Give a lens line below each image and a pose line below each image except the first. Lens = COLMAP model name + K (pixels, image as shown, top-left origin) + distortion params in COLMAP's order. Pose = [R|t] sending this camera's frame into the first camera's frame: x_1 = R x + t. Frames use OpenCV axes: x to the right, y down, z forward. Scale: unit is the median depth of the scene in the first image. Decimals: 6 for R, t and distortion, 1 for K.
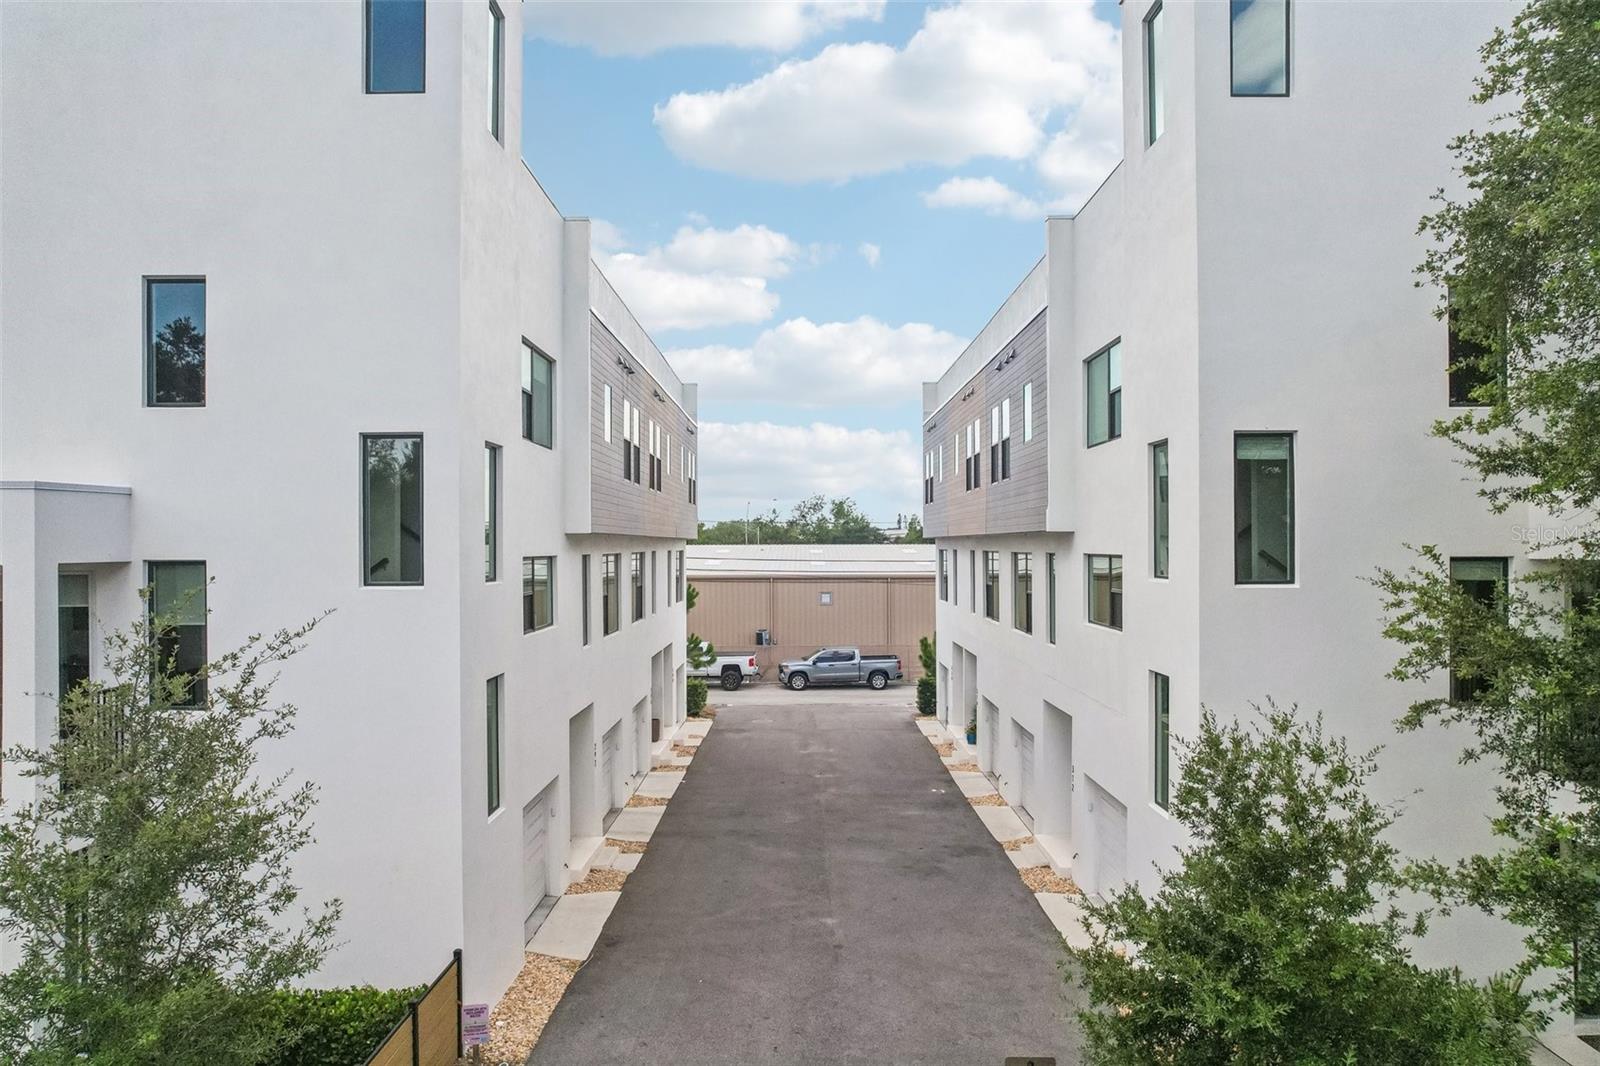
lens RADIAL K [[1040.1, 0, 800.0], [0, 1040.1, 533.0], [0, 0, 1]] dist [-0.000626, 0.002031]
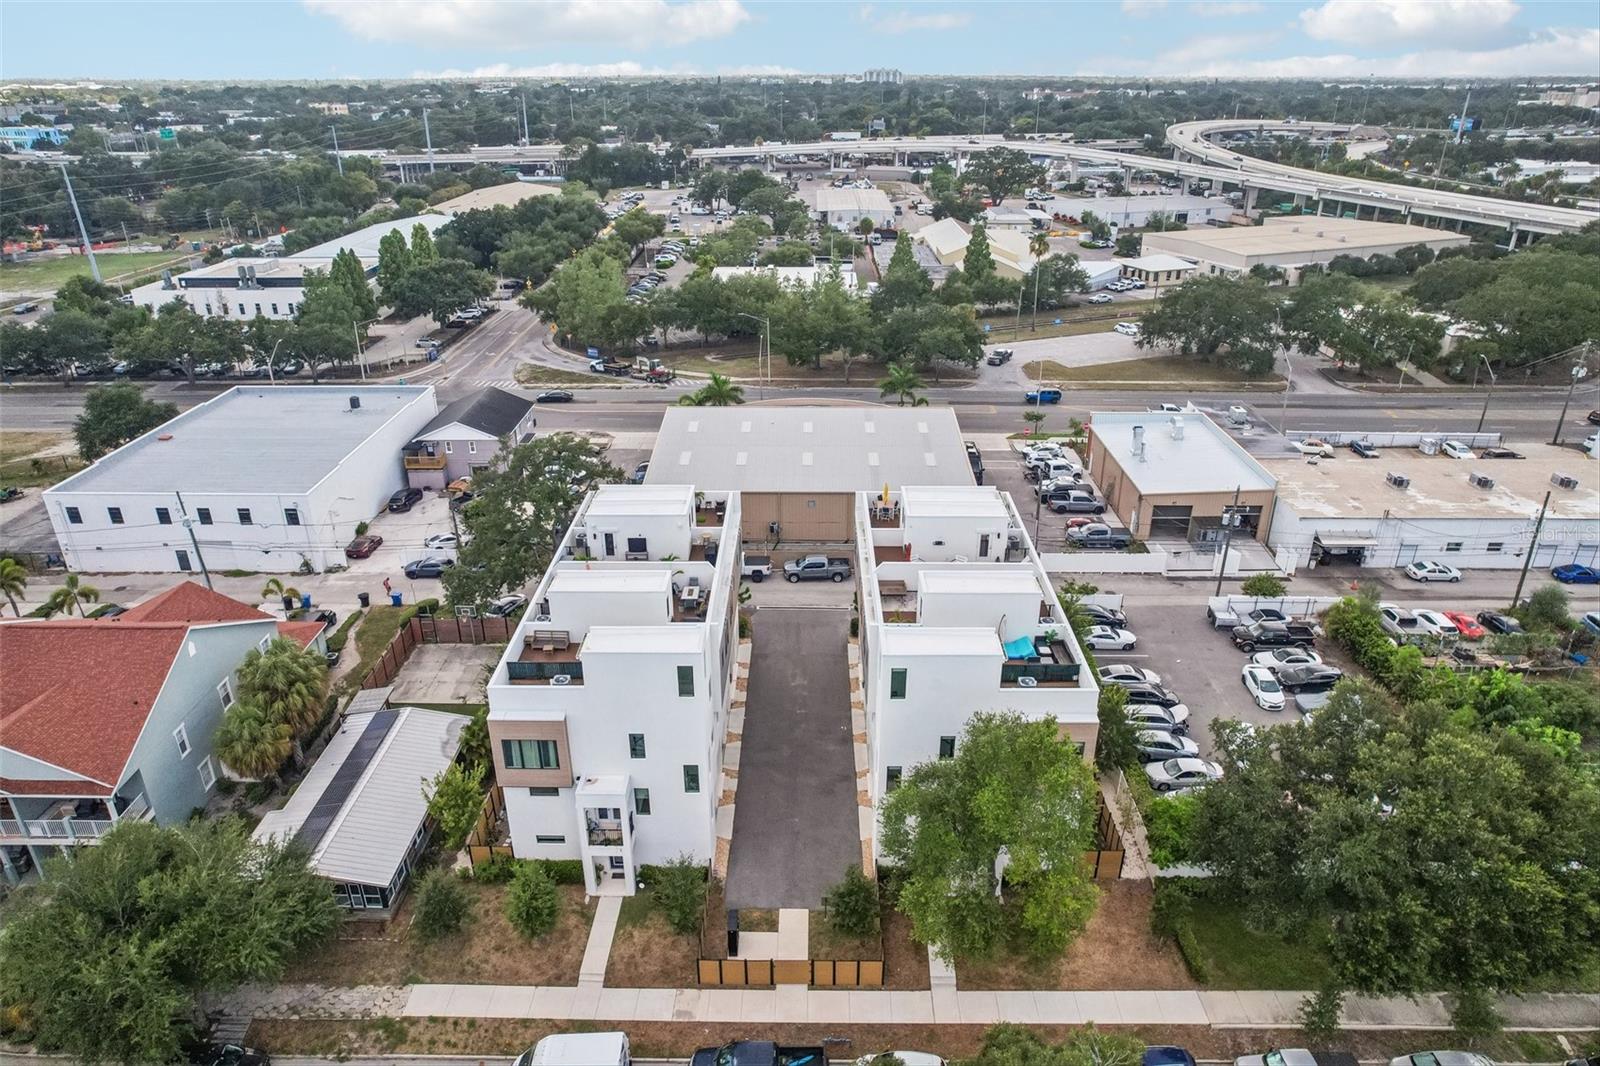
lens RADIAL K [[1040.1, 0, 800.0], [0, 1040.1, 533.0], [0, 0, 1]] dist [-0.000626, 0.002031]
pose [[0.999977, 0.002270, -0.006372, 0.042767], [0.000638, 0.906142, 0.422973, -1.466148], [0.006734, -0.422967, 0.906120, -1.307525]]
